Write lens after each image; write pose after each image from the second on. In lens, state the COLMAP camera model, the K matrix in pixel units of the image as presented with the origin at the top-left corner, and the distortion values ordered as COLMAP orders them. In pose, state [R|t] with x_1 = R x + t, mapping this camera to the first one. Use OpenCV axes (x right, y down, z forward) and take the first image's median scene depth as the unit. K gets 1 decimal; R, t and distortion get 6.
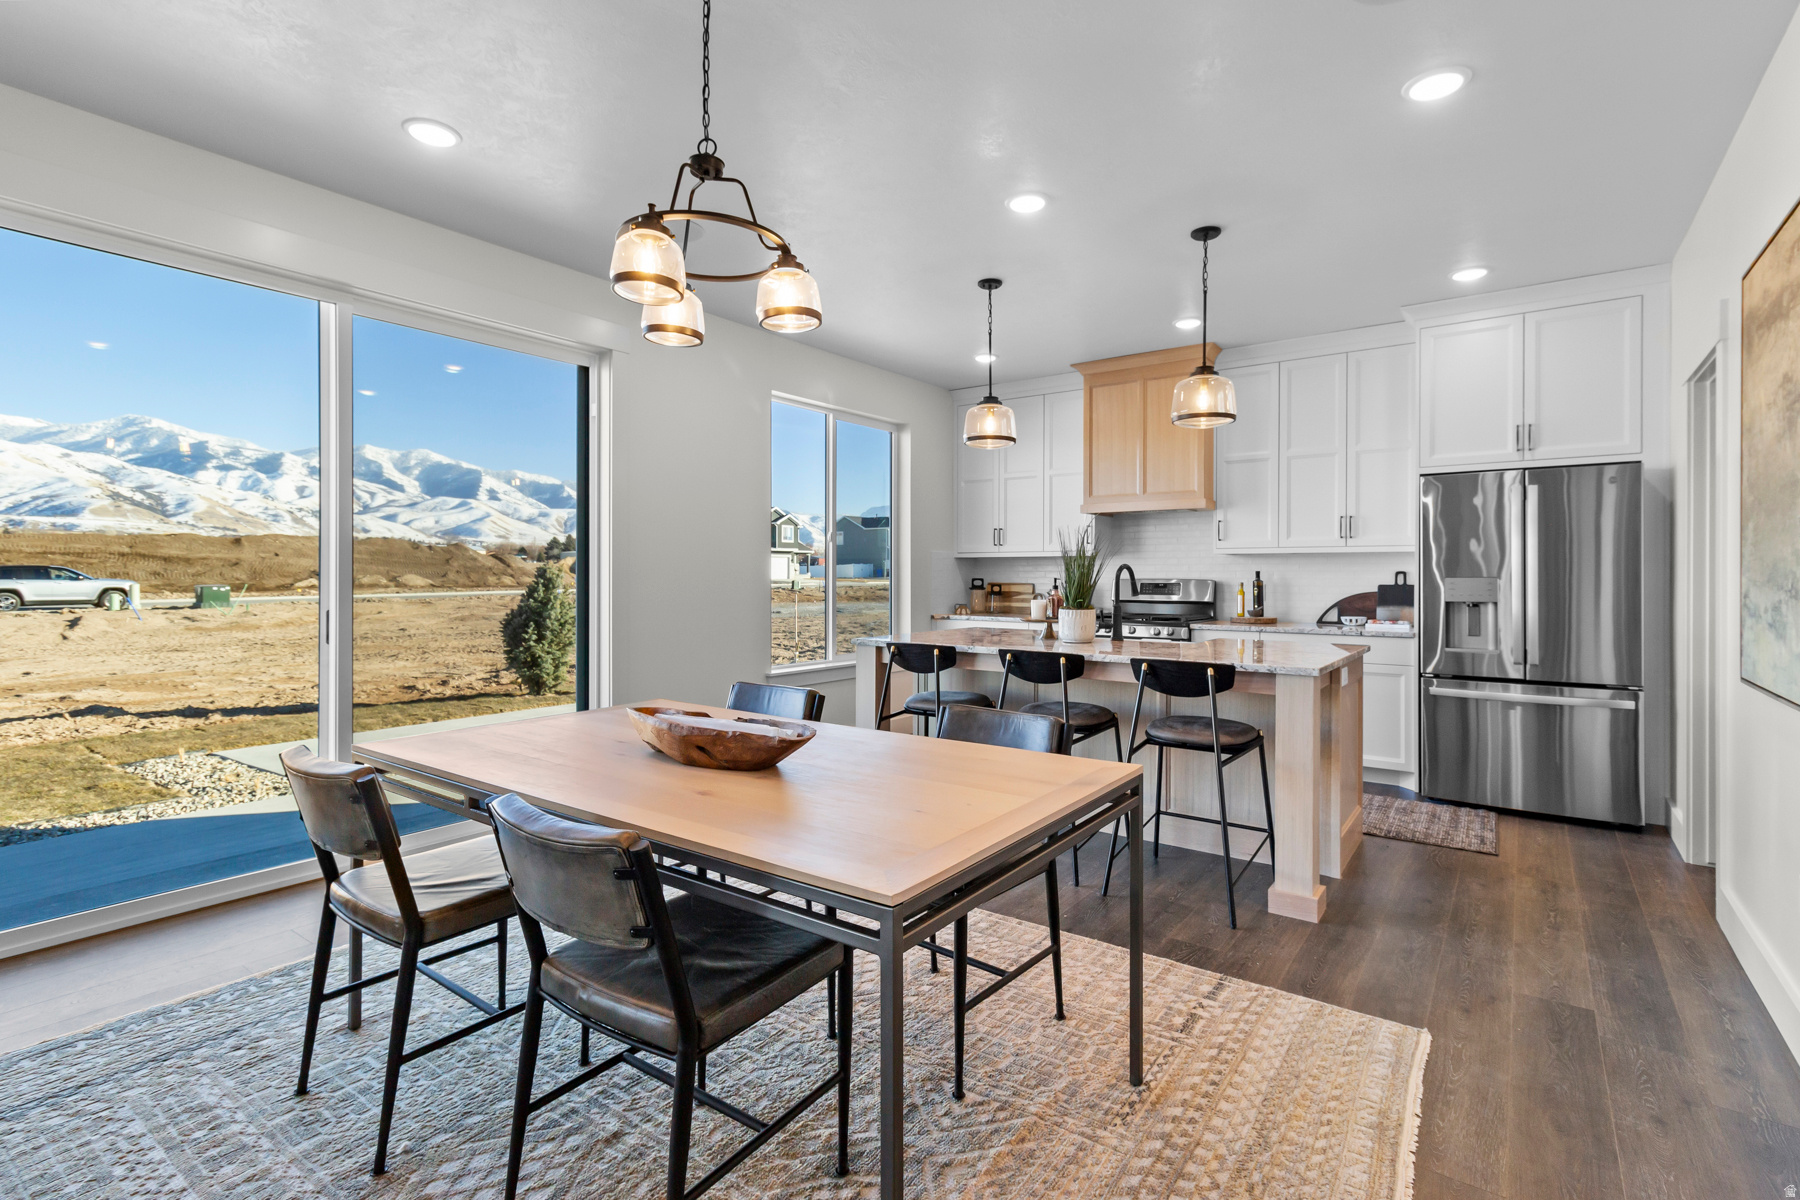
lens RADIAL K [[842.7, 0, 895.2], [0, 842.7, 580.0], [0, 0, 1]] dist [0.001998, 0.000185]
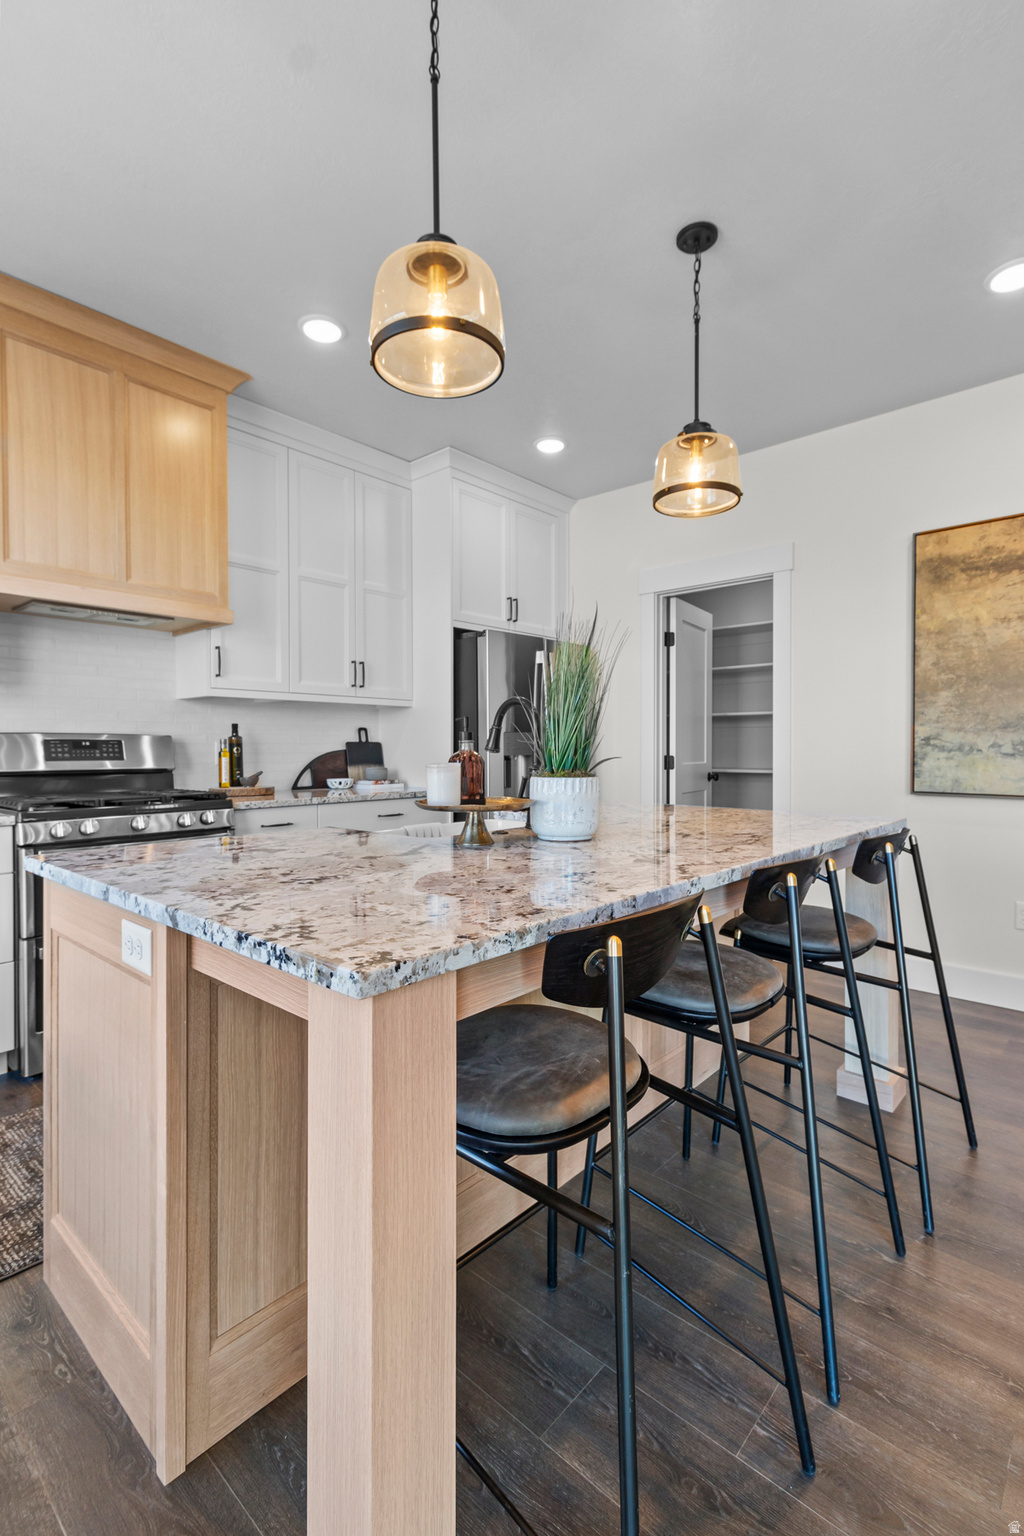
lens RADIAL K [[719.1, 0, 507.5], [0, 719.1, 741.5], [0, 0, 1]] dist [0.001998, 0.000185]
pose [[0.108840, 0.001421, 0.994058, -0.161859], [0.000569, 0.999999, -0.001492, 0.006036], [-0.994059, 0.000728, 0.108839, 0.730332]]
